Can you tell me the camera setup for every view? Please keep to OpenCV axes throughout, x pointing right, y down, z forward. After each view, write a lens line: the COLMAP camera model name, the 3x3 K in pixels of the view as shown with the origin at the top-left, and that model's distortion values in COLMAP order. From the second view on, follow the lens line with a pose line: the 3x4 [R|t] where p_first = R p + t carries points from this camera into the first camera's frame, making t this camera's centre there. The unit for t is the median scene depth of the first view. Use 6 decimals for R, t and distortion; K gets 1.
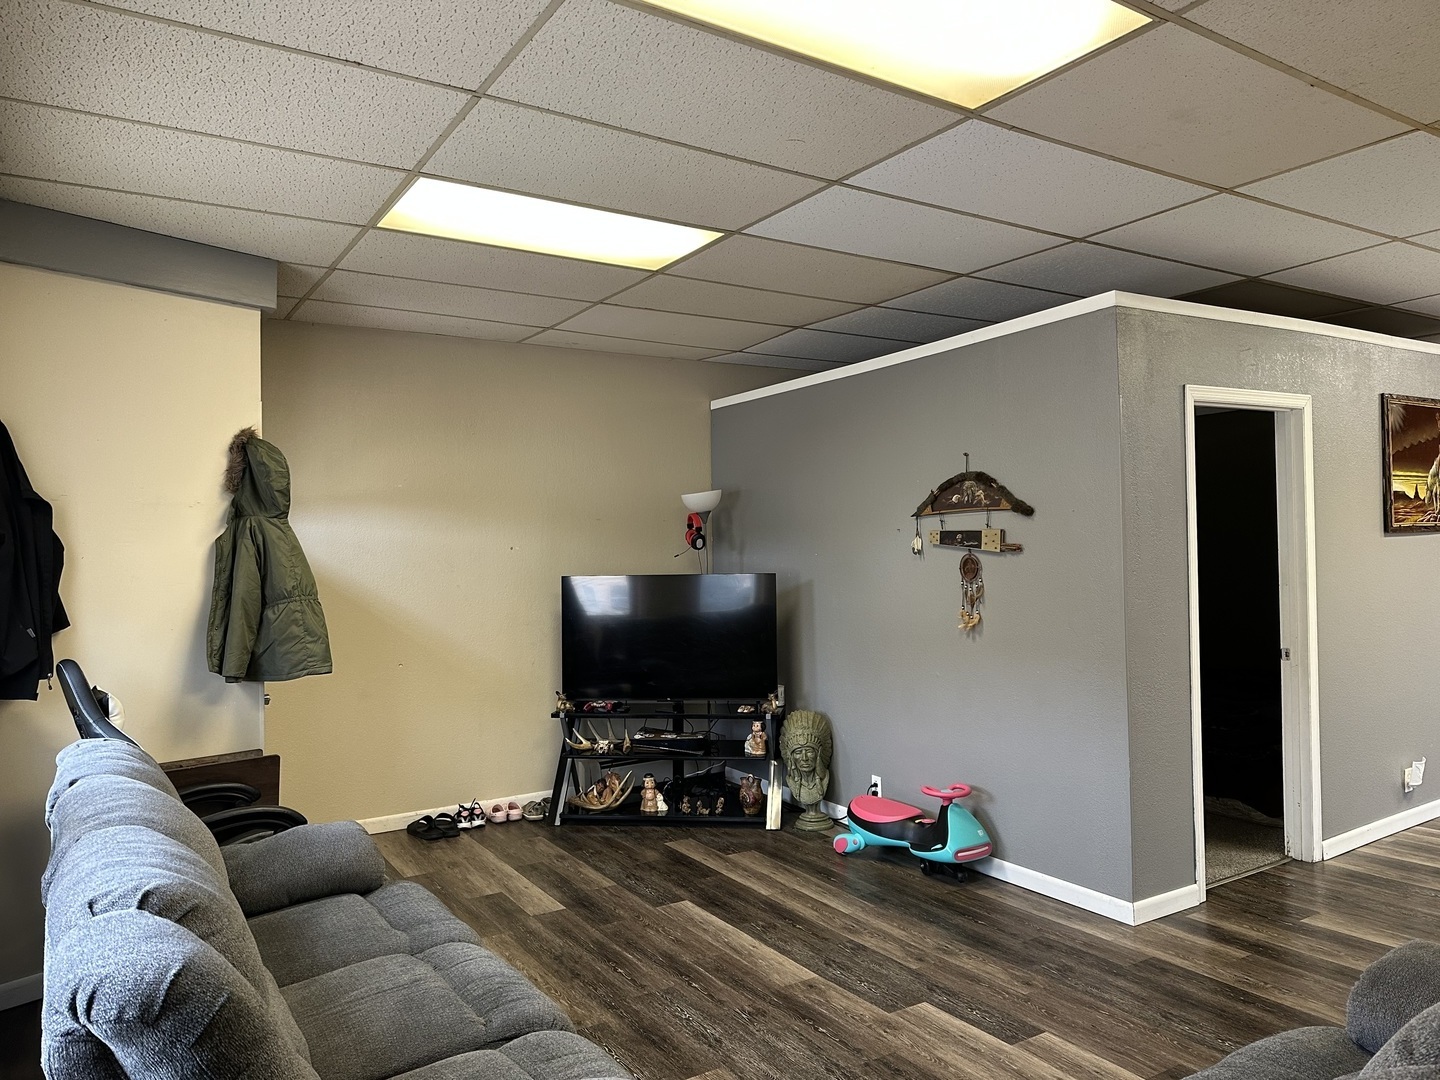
lens RADIAL K [[1019.5, 0, 721.1], [0, 1019.5, 540.4], [0, 0, 1]] dist [0.006473, -0.020973]
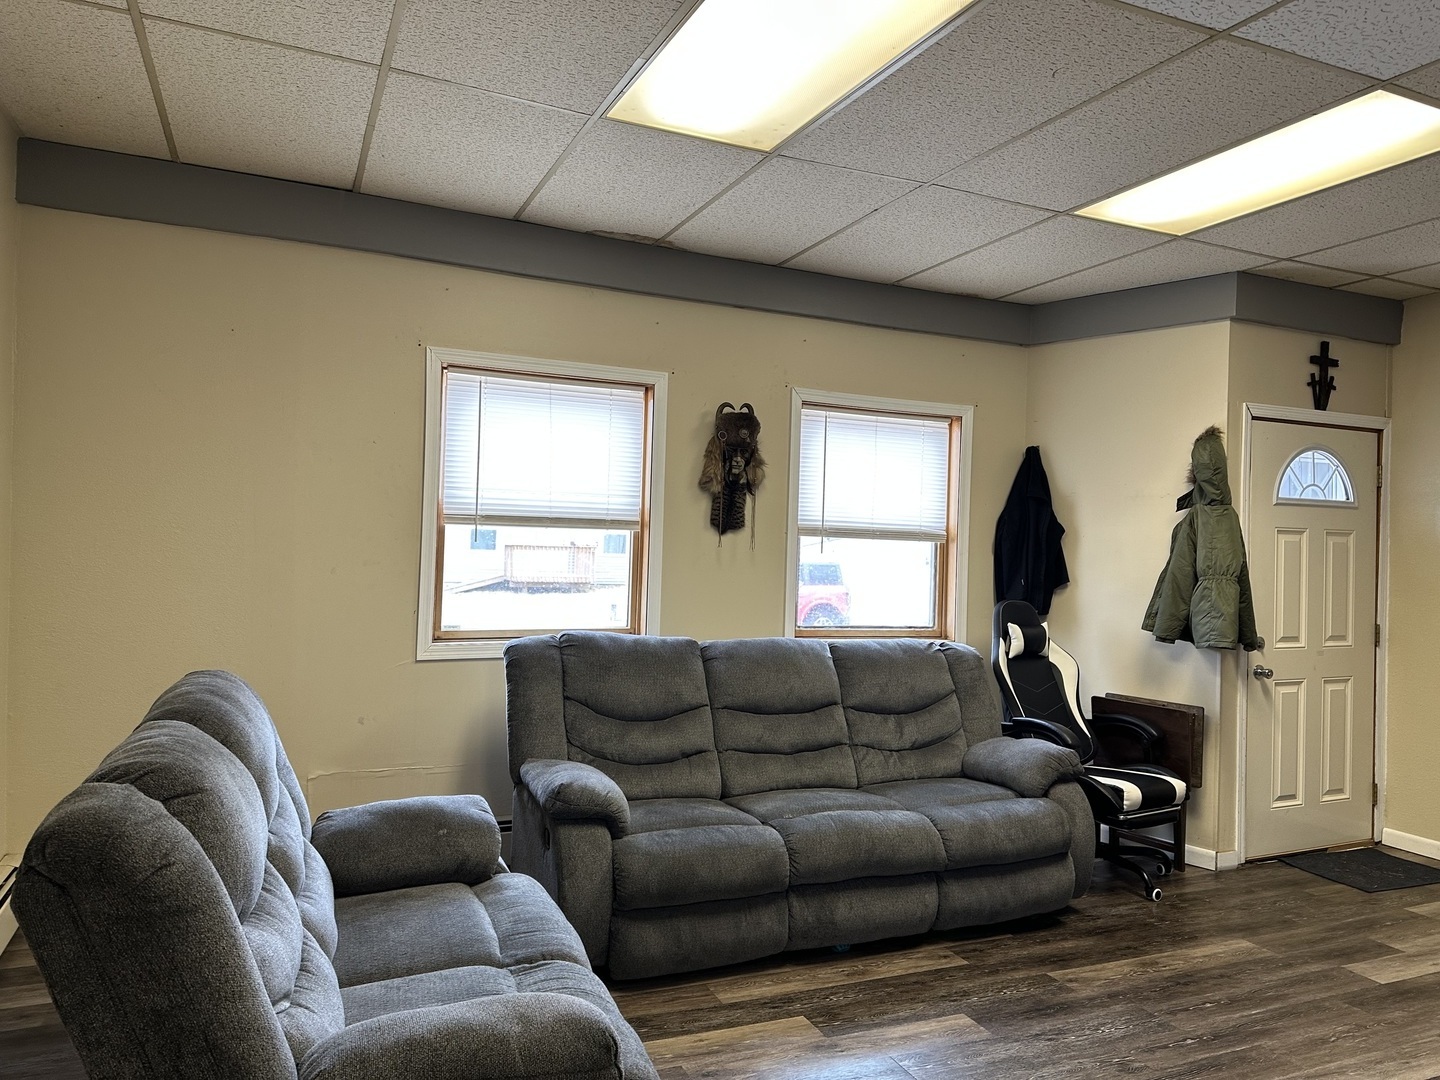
lens RADIAL K [[1019.5, 0, 714.9], [0, 1019.5, 542.8], [0, 0, 1]] dist [0.006473, -0.020973]
pose [[-0.174136, 0.013688, -0.984627, 0.660771], [-0.013917, 0.999769, 0.016360, 0.007479], [0.984623, 0.016552, -0.173905, 0.564399]]
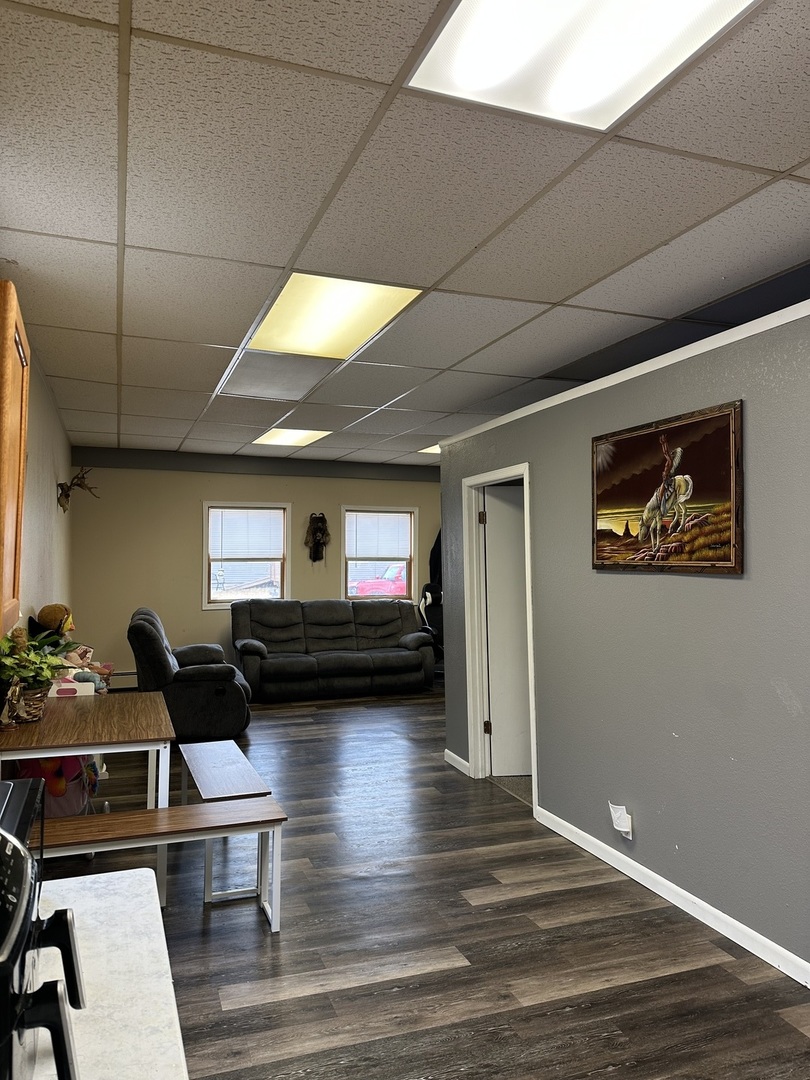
lens RADIAL K [[764.6, 0, 408.3], [0, 764.6, 536.6], [0, 0, 1]] dist [0.006473, -0.020973]
pose [[-0.204904, 0.005563, -0.978766, 1.574279], [0.017204, 0.999850, 0.002082, -0.050095], [0.978631, -0.016412, -0.204969, 1.043595]]
